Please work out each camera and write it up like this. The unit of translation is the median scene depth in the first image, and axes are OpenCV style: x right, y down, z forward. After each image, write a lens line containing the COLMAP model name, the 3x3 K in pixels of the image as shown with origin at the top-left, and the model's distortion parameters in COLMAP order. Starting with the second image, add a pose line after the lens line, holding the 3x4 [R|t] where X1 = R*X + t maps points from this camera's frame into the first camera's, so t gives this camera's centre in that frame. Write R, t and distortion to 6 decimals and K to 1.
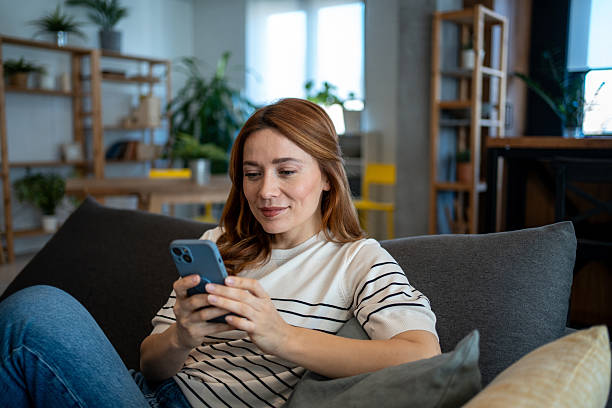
lens RADIAL K [[669.0, 0, 306.0], [0, 669.0, 204.0], [0, 0, 1]] dist [0.050773, 0.014855]
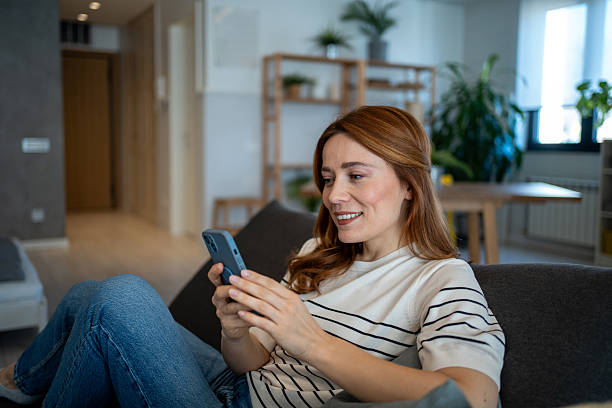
lens RADIAL K [[656.3, 0, 306.5], [0, 656.3, 219.9], [0, 0, 1]] dist [-0.005553, 0.139730]
pose [[0.892432, 0.059312, -0.447267, 0.117145], [-0.051835, 0.998236, 0.028950, -0.004822], [0.448195, -0.002652, 0.893932, 0.052347]]
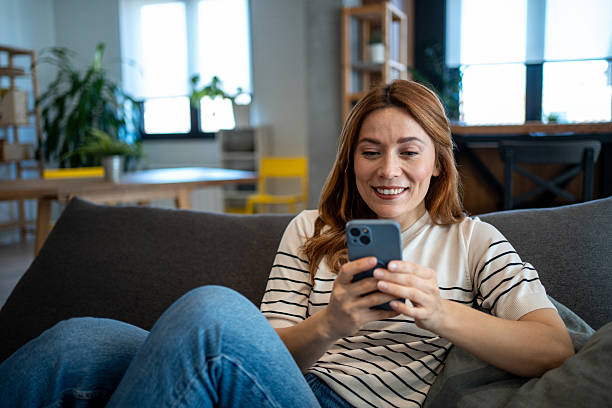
lens RADIAL K [[656.3, 0, 306.5], [0, 656.3, 219.9], [0, 0, 1]] dist [-0.005553, 0.139730]
pose [[0.958776, -0.055238, 0.278741, -0.166828], [0.047371, 0.998268, 0.034885, 0.003158], [-0.280186, -0.020242, 0.959732, 0.045331]]
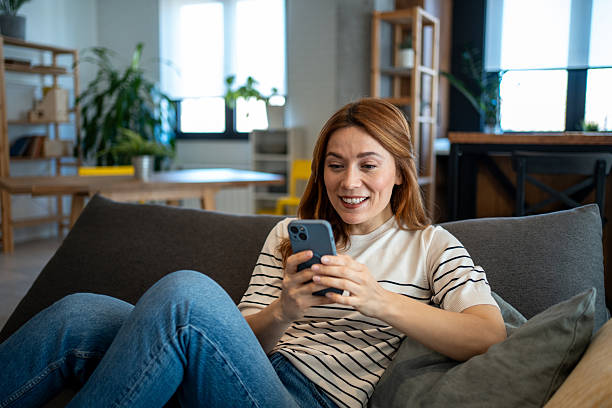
lens RADIAL K [[704.4, 0, 299.7], [0, 704.4, 220.3], [0, 0, 1]] dist [0.037769, 0.003608]
pose [[0.980887, -0.022895, 0.193228, -0.141676], [0.018167, 0.999491, 0.026210, 0.004262], [-0.193730, -0.022198, 0.980804, -0.048806]]
